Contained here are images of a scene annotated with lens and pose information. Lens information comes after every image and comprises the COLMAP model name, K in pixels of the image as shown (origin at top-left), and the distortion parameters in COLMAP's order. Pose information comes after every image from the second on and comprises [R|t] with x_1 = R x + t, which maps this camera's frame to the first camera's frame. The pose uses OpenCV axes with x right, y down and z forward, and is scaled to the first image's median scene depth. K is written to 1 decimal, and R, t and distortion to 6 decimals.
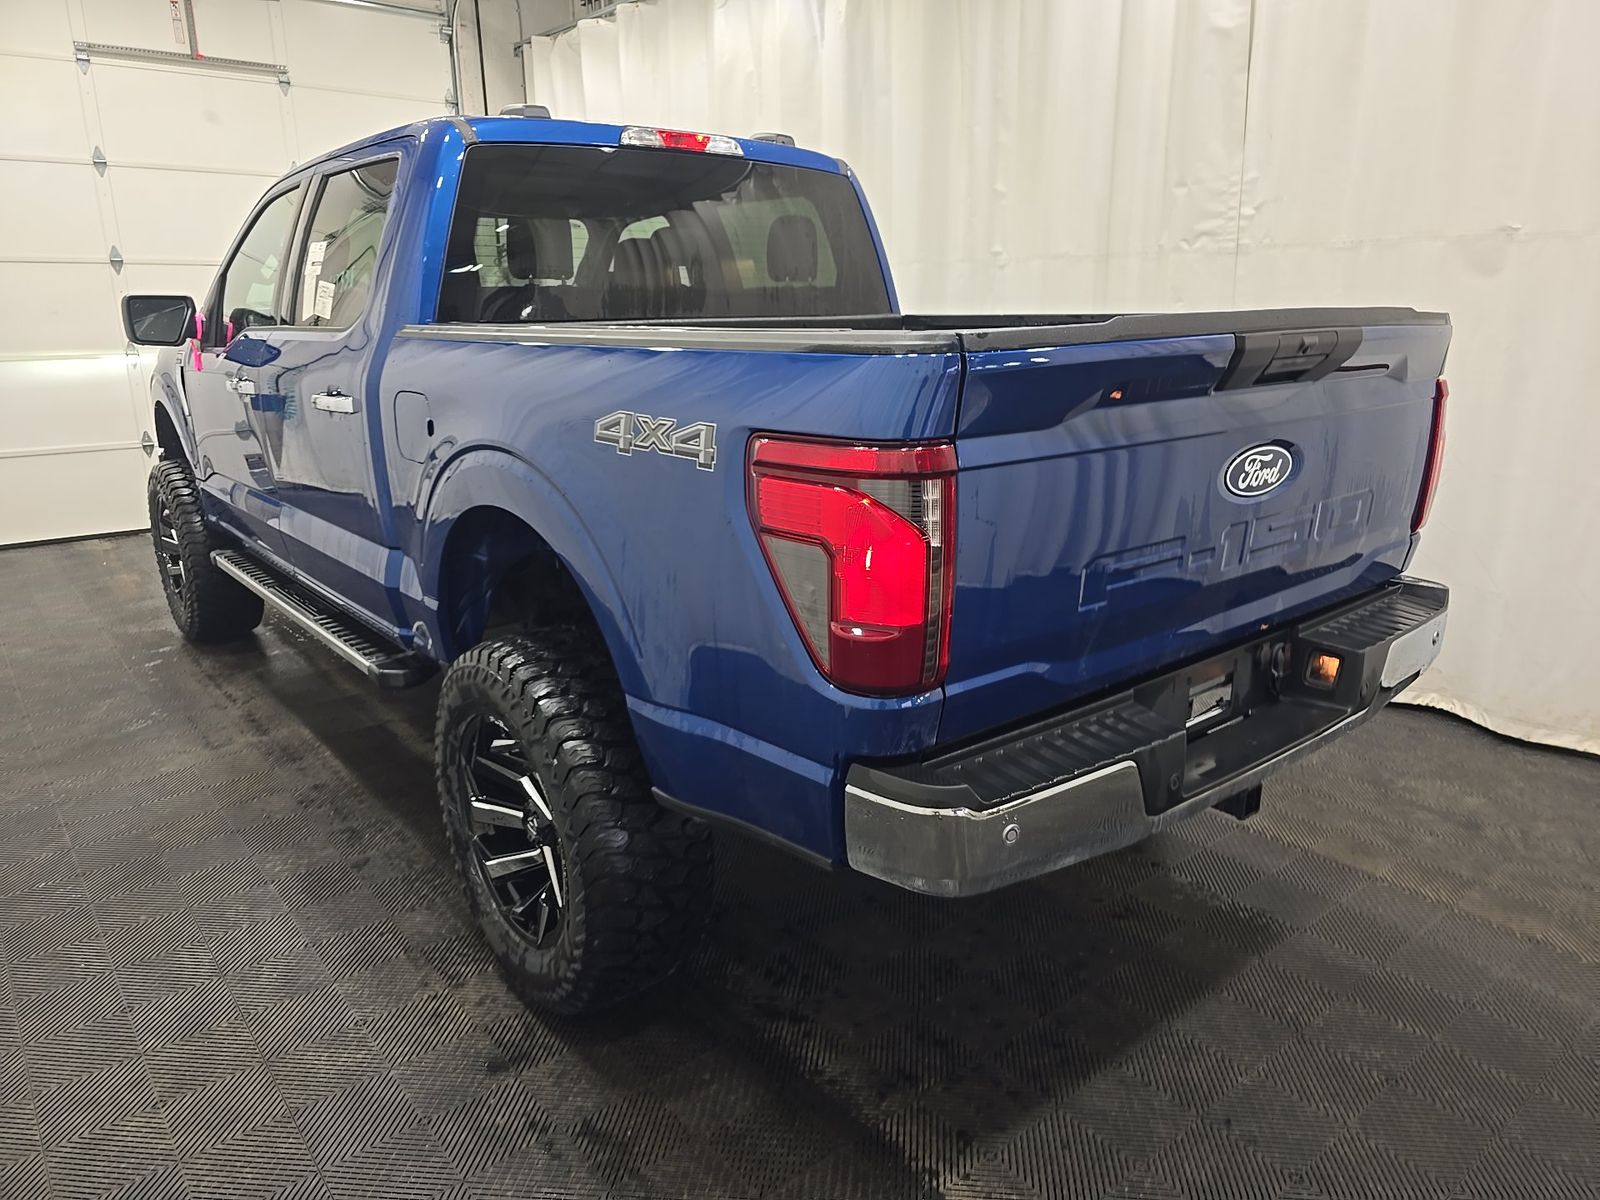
lens RADIAL K [[1065.7, 0, 800.0], [0, 1065.7, 600.0], [0, 0, 1]] dist [0.075879, -0.063399]
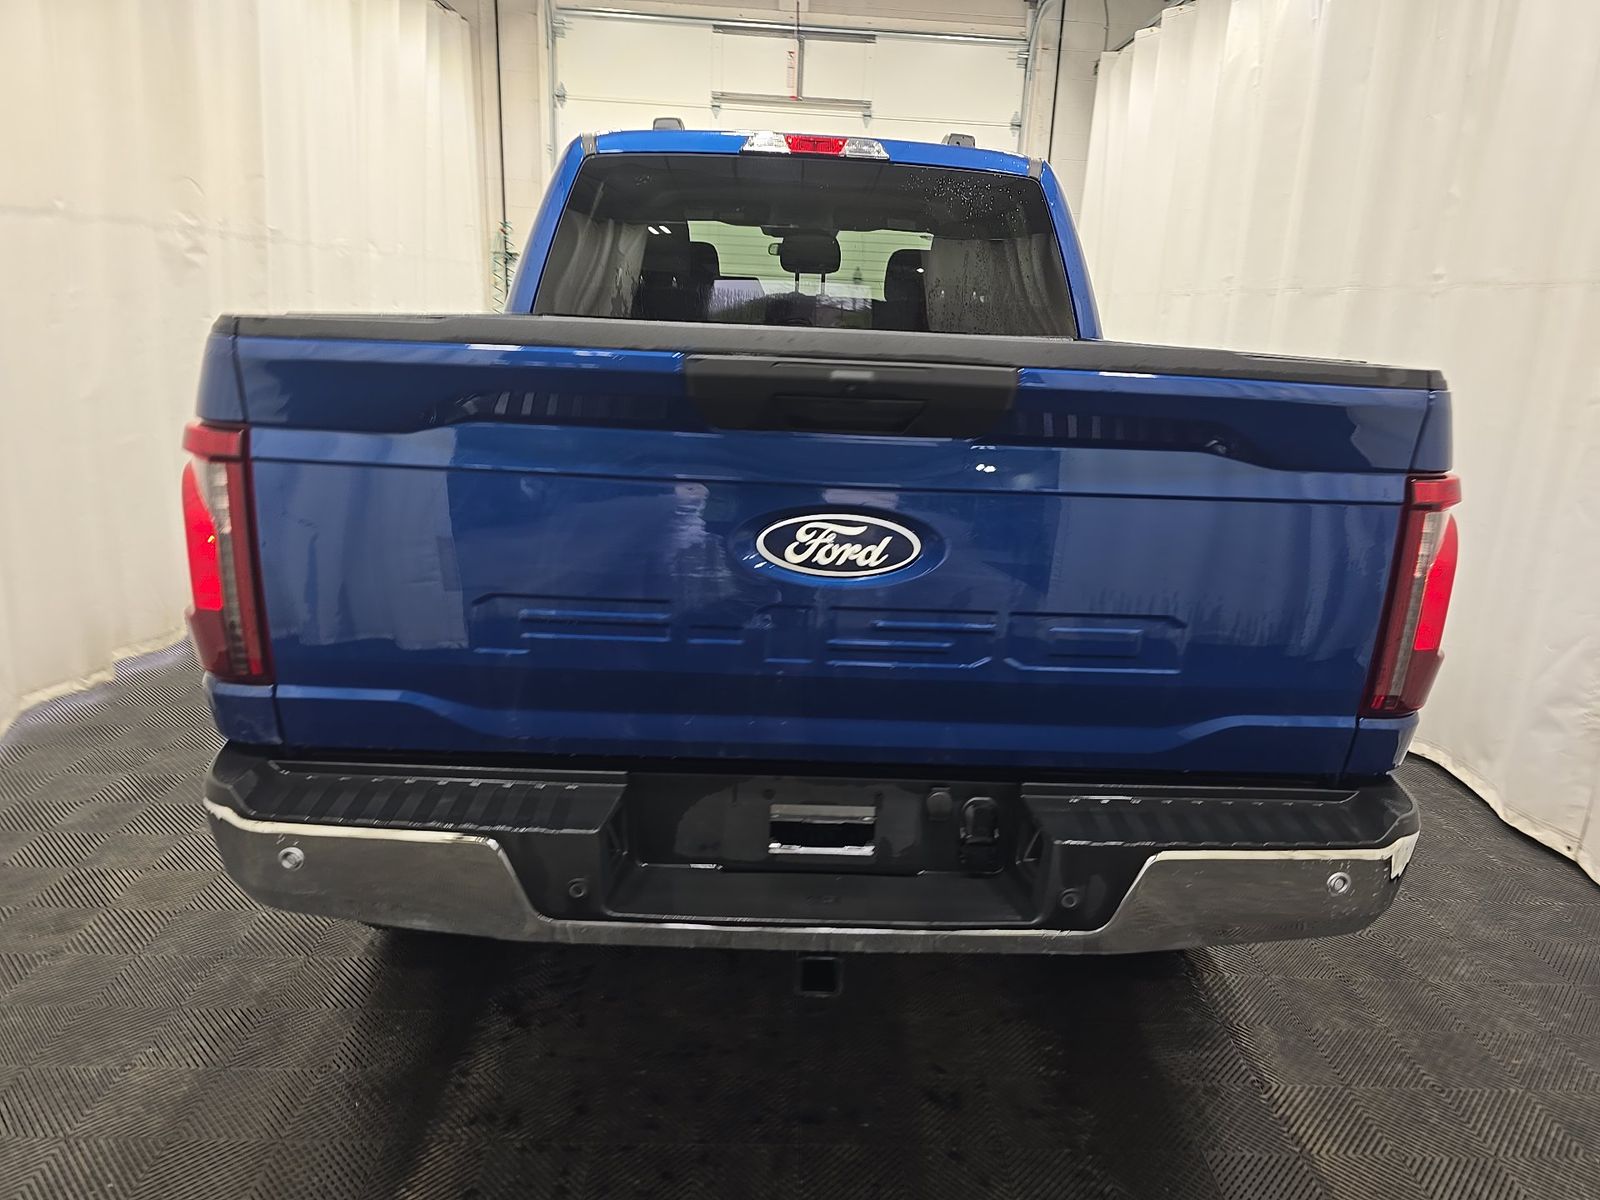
lens RADIAL K [[1065.7, 0, 800.0], [0, 1065.7, 600.0], [0, 0, 1]] dist [0.075879, -0.063399]
pose [[0.796717, 0.201844, -0.569650, 0.837172], [-0.213212, 0.975847, 0.047571, -0.112039], [0.565493, 0.083556, 0.820509, 0.372213]]
